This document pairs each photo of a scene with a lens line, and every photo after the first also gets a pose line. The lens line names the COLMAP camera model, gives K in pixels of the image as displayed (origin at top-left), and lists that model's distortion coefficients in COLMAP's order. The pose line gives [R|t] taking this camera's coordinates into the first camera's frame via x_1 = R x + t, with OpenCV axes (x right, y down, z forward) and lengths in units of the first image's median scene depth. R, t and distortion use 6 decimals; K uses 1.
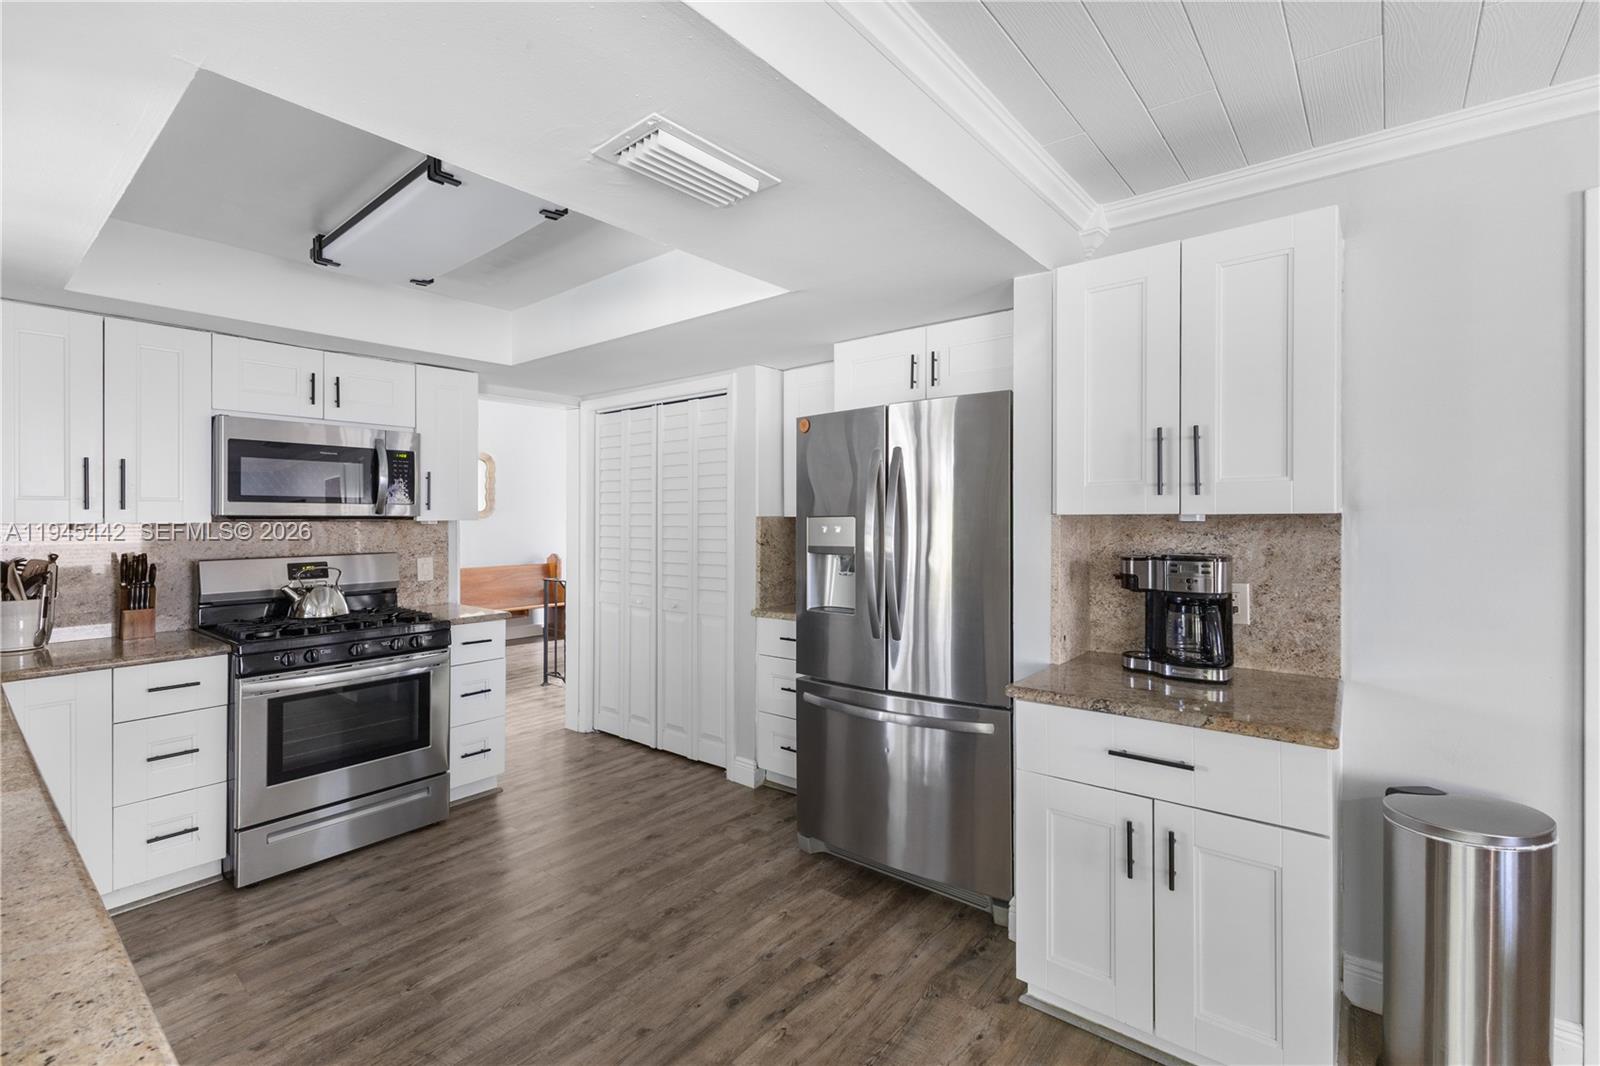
lens RADIAL K [[689.8, 0, 803.3], [0, 689.8, 530.7], [0, 0, 1]] dist [0.014442, -0.004500]
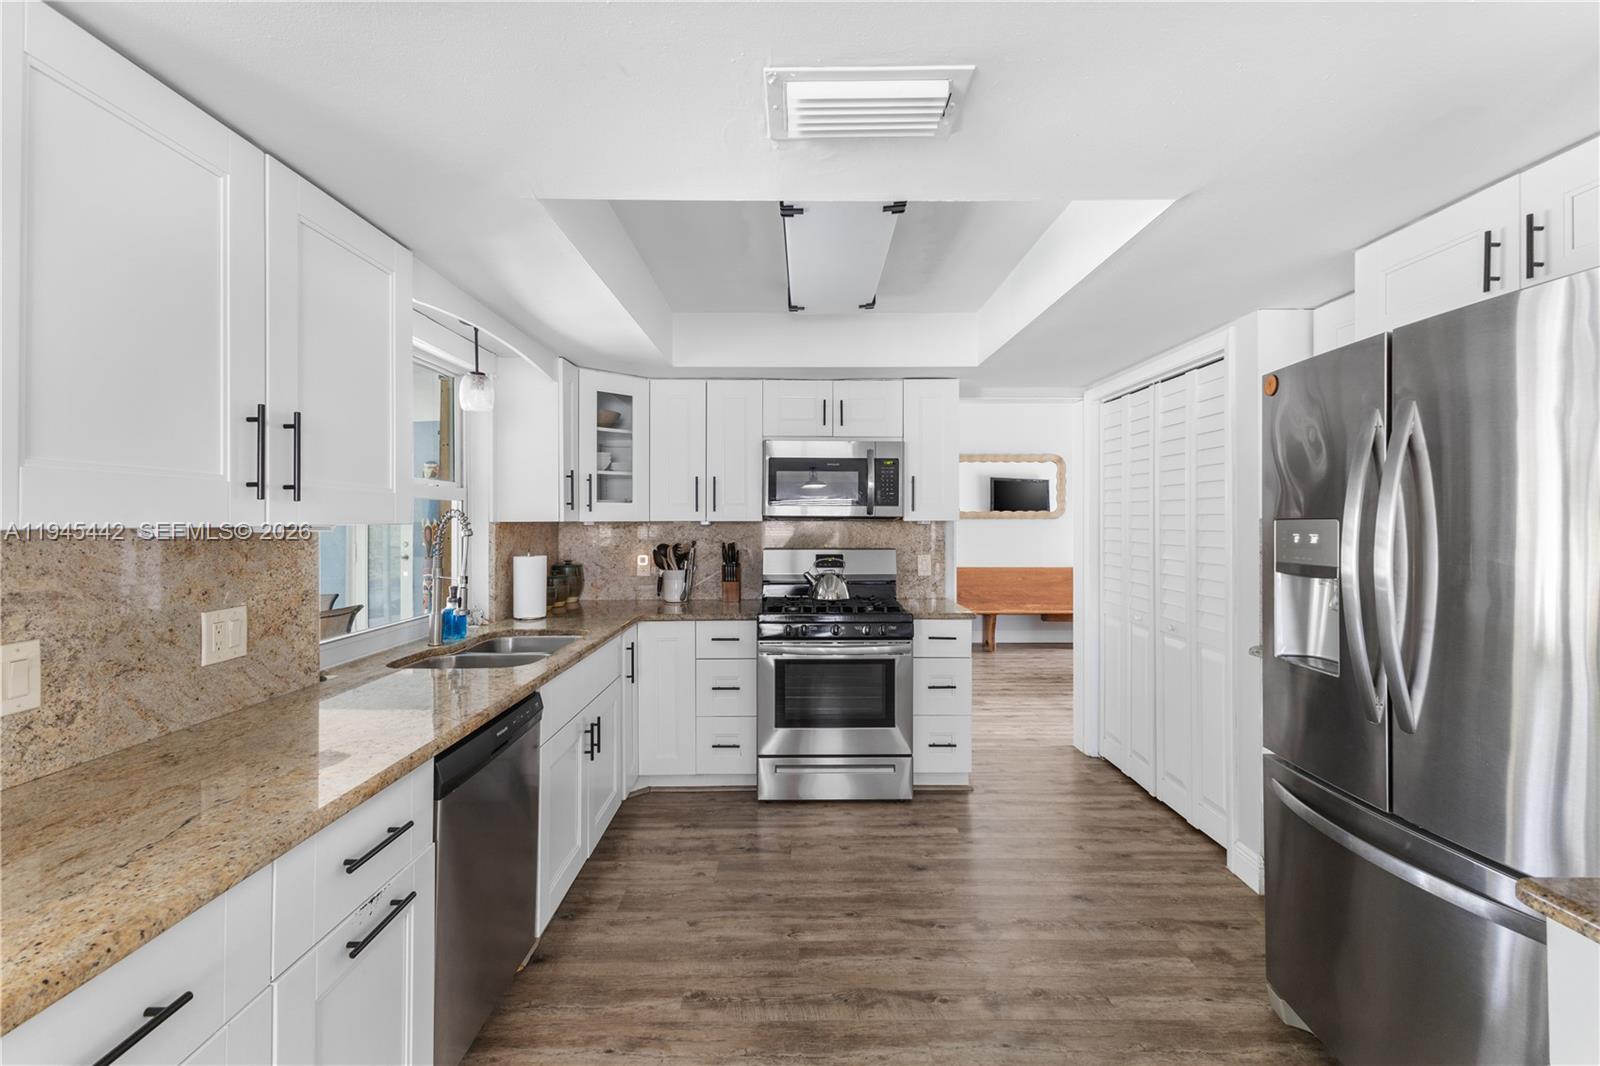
lens RADIAL K [[689.8, 0, 804.5], [0, 689.8, 520.5], [0, 0, 1]] dist [0.014442, -0.004500]
pose [[0.646384, 0.007078, -0.762980, 0.199559], [-0.019426, 0.999786, -0.007182, -0.004214], [0.762765, 0.019464, 0.646382, 0.183569]]
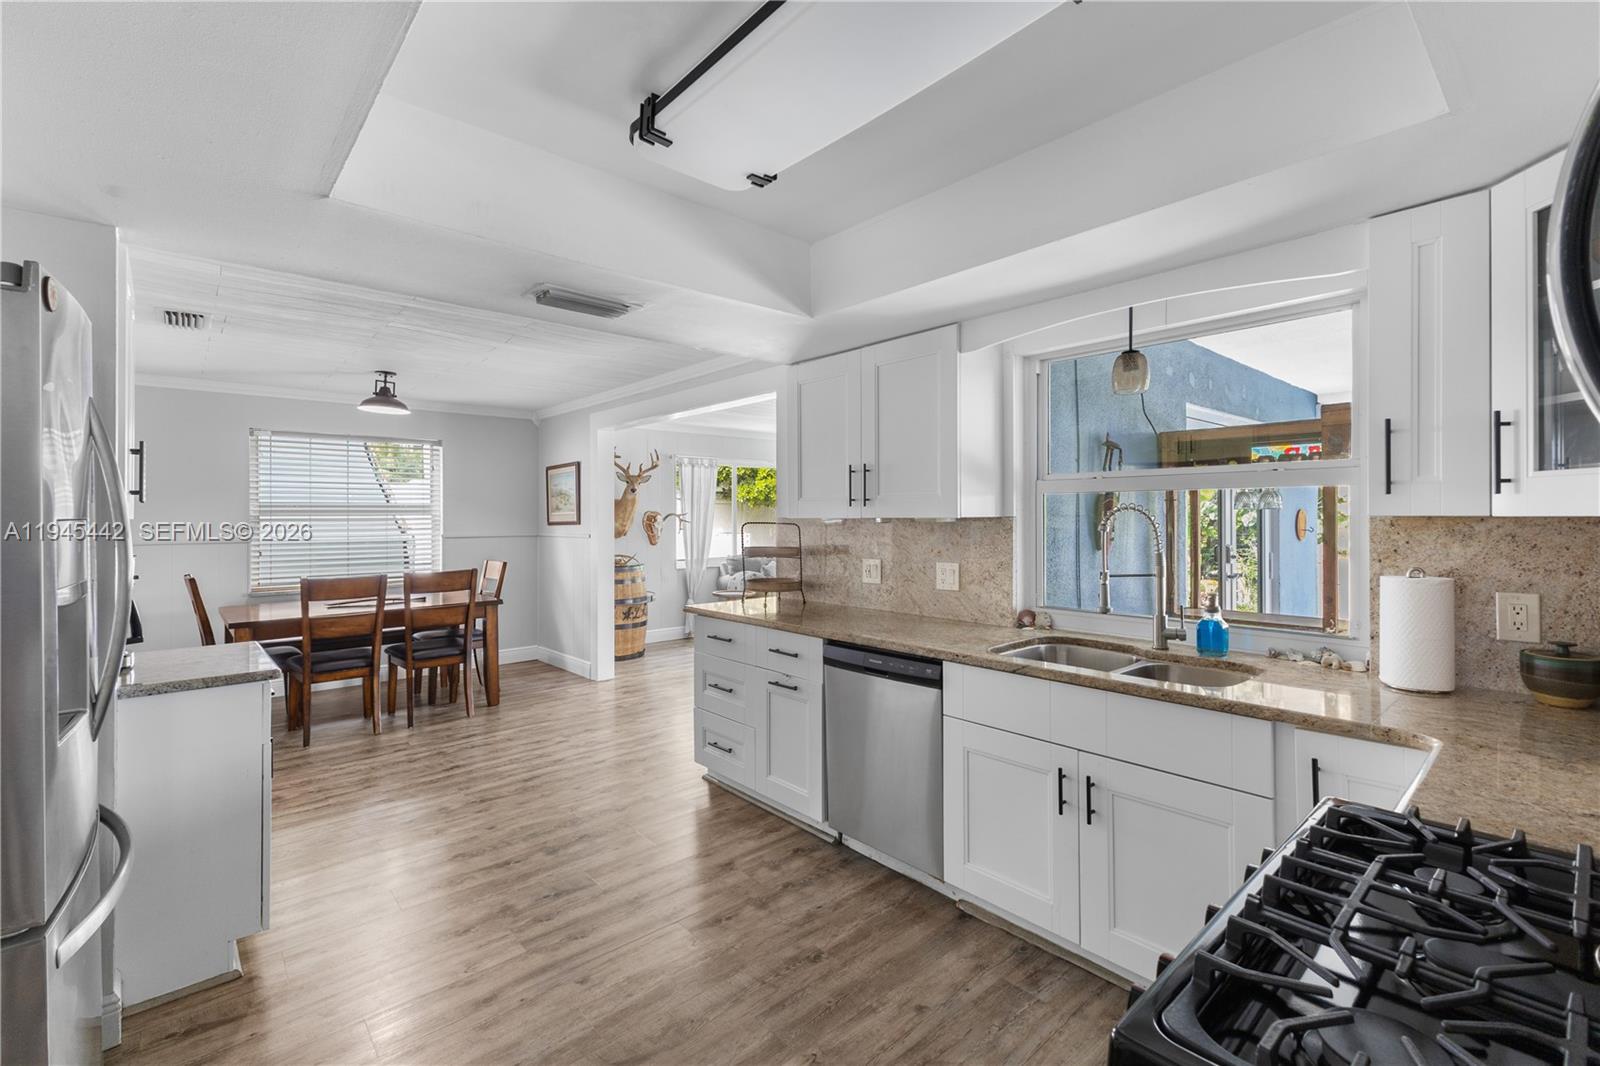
lens RADIAL K [[689.8, 0, 821.1], [0, 689.8, 523.6], [0, 0, 1]] dist [0.014442, -0.004500]
pose [[-0.989857, 0.010950, 0.141647, -0.432663], [0.015506, 0.999396, 0.031098, -0.020382], [-0.141221, 0.032979, -0.989429, 1.159633]]
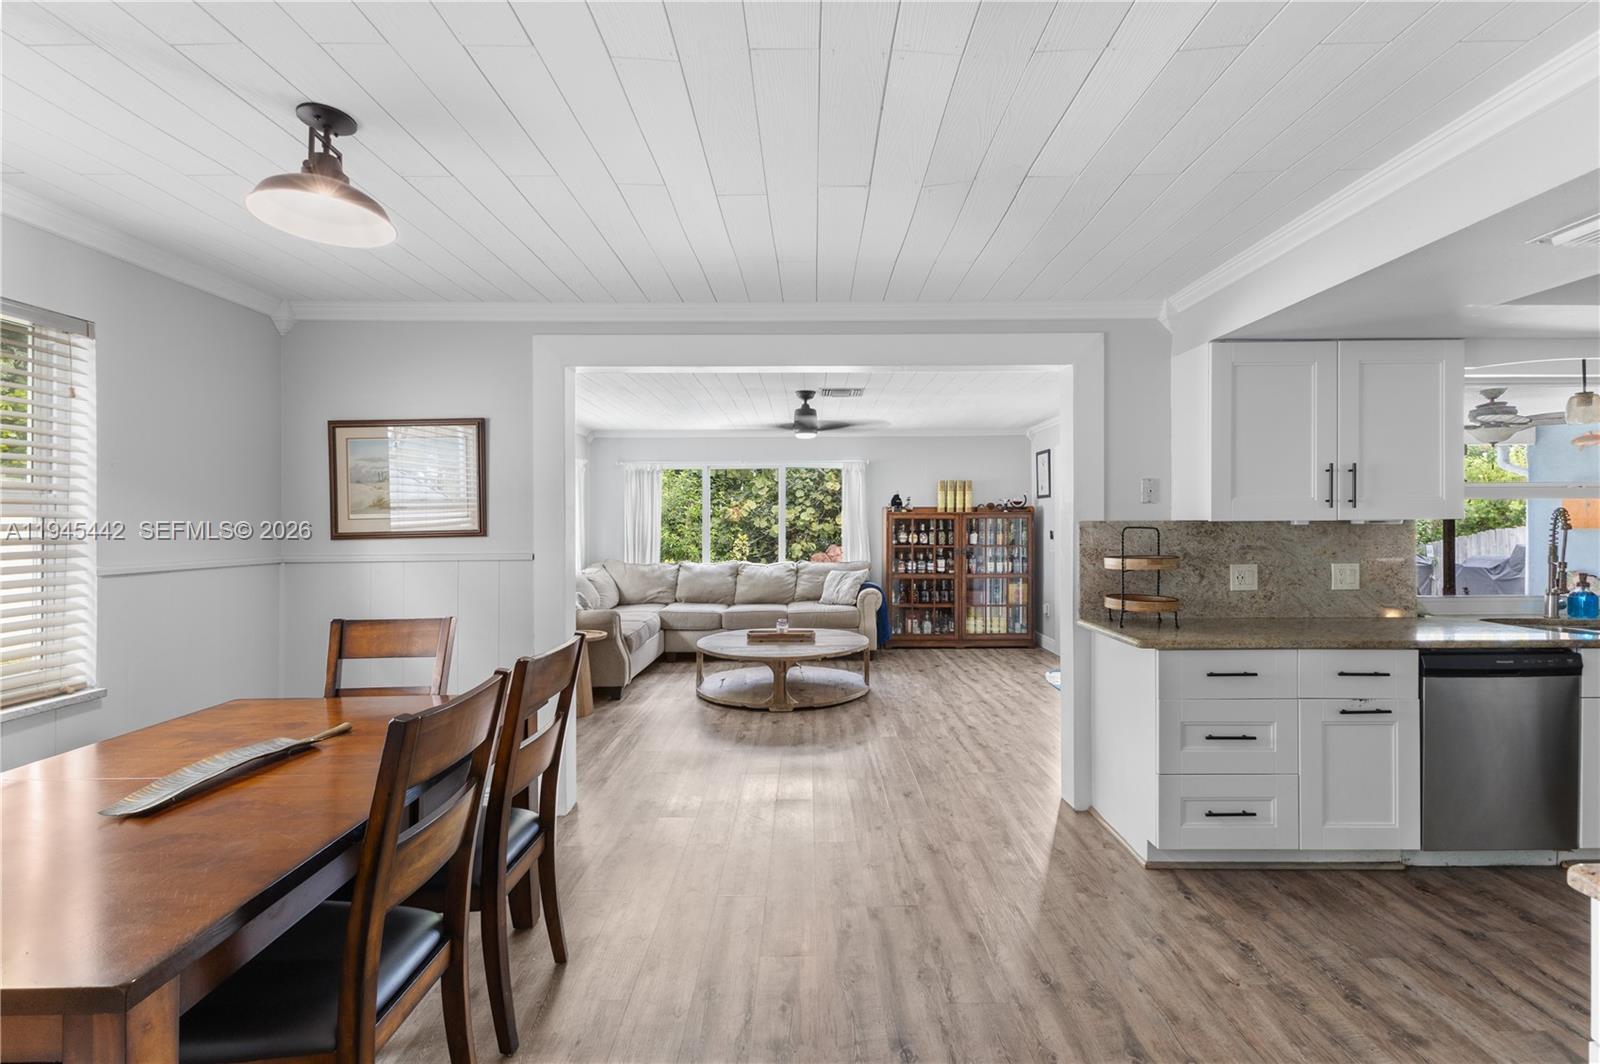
lens RADIAL K [[689.8, 0, 809.3], [0, 689.8, 526.2], [0, 0, 1]] dist [0.014442, -0.004500]
pose [[-0.771689, 0.012838, -0.635870, 0.760862], [-0.001952, 0.999744, 0.022554, -0.008314], [0.635997, 0.018646, -0.771466, 0.469883]]
